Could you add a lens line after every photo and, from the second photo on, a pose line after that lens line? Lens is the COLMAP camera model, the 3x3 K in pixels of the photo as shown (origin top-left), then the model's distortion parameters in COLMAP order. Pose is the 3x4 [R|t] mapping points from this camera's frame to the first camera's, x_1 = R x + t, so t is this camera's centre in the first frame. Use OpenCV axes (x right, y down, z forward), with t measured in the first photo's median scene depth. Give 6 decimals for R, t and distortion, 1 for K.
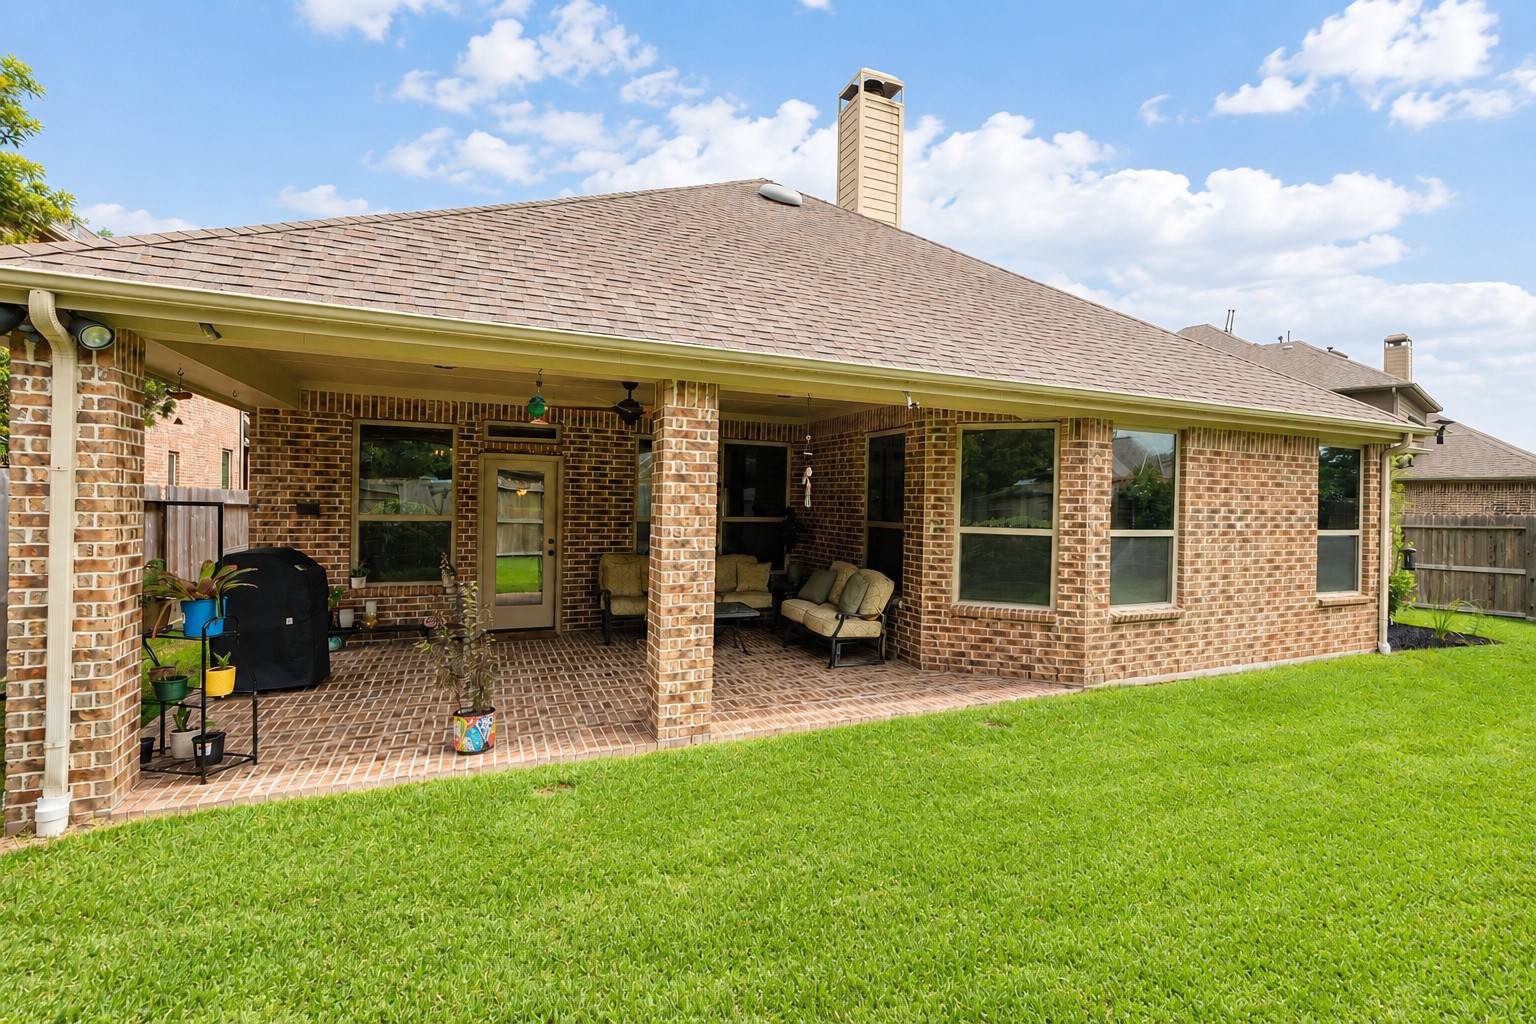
lens RADIAL K [[719.6, 0, 789.8], [0, 719.6, 505.3], [0, 0, 1]] dist [0.001502, 0.000185]
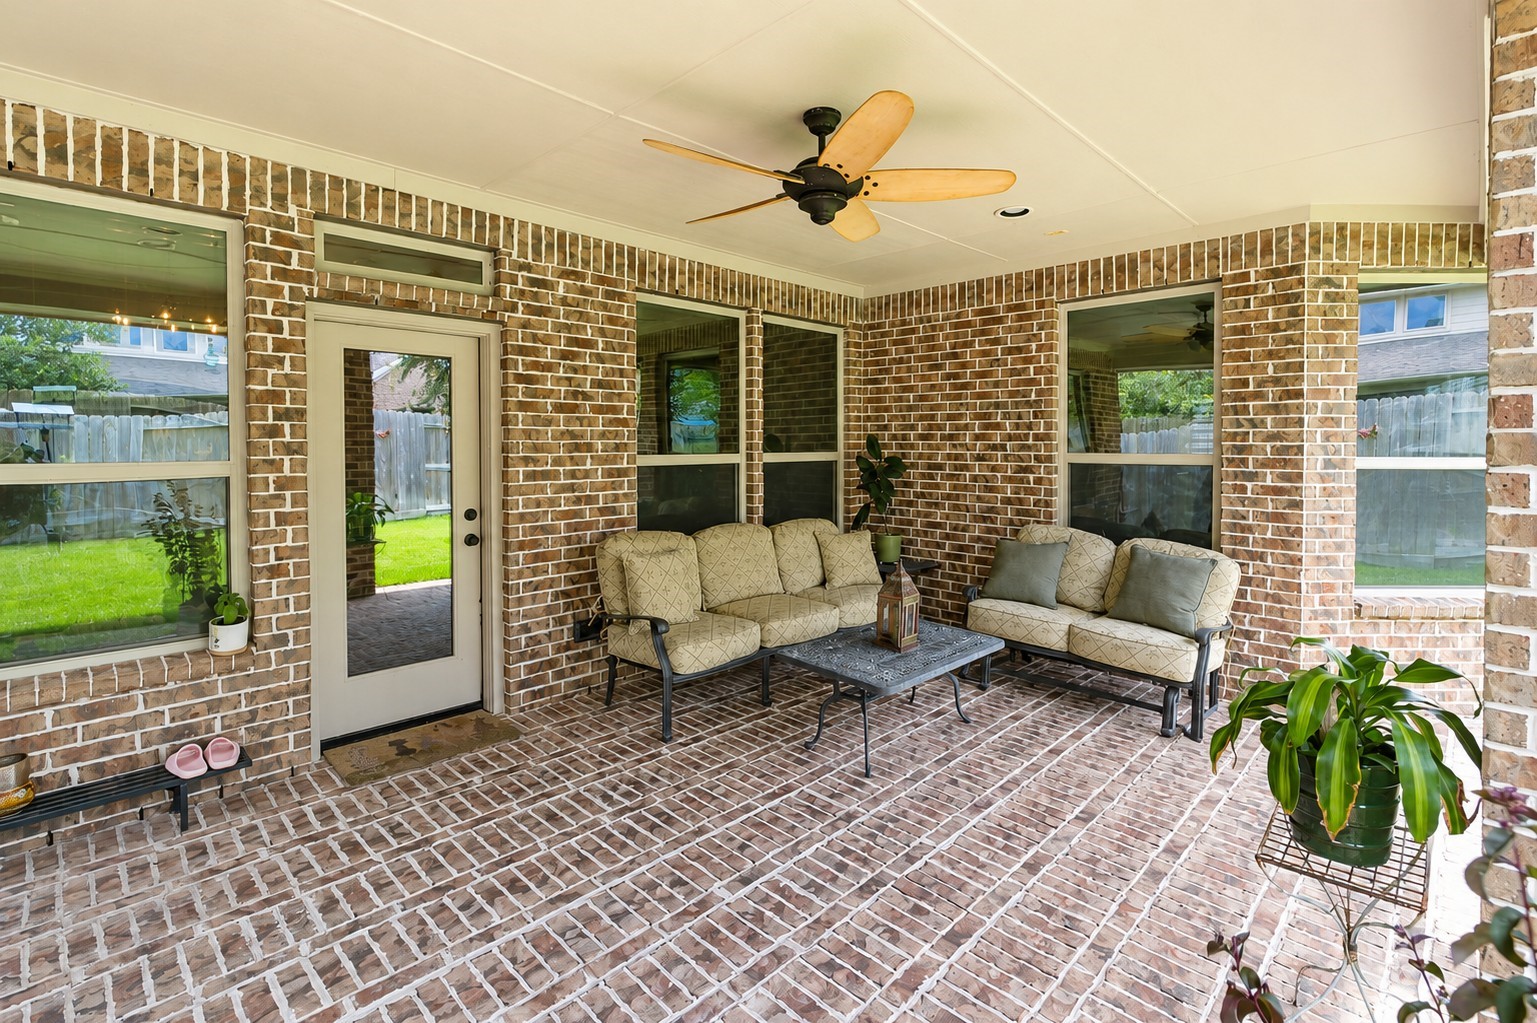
lens RADIAL K [[743.1, 0, 762.3], [0, 743.1, 463.3], [0, 0, 1]] dist [0.000658, 0.000149]
pose [[0.931217, -0.026475, 0.363503, -0.360415], [0.016687, 0.999409, 0.030042, 0.007784], [-0.364084, -0.021910, 0.931108, 0.548751]]
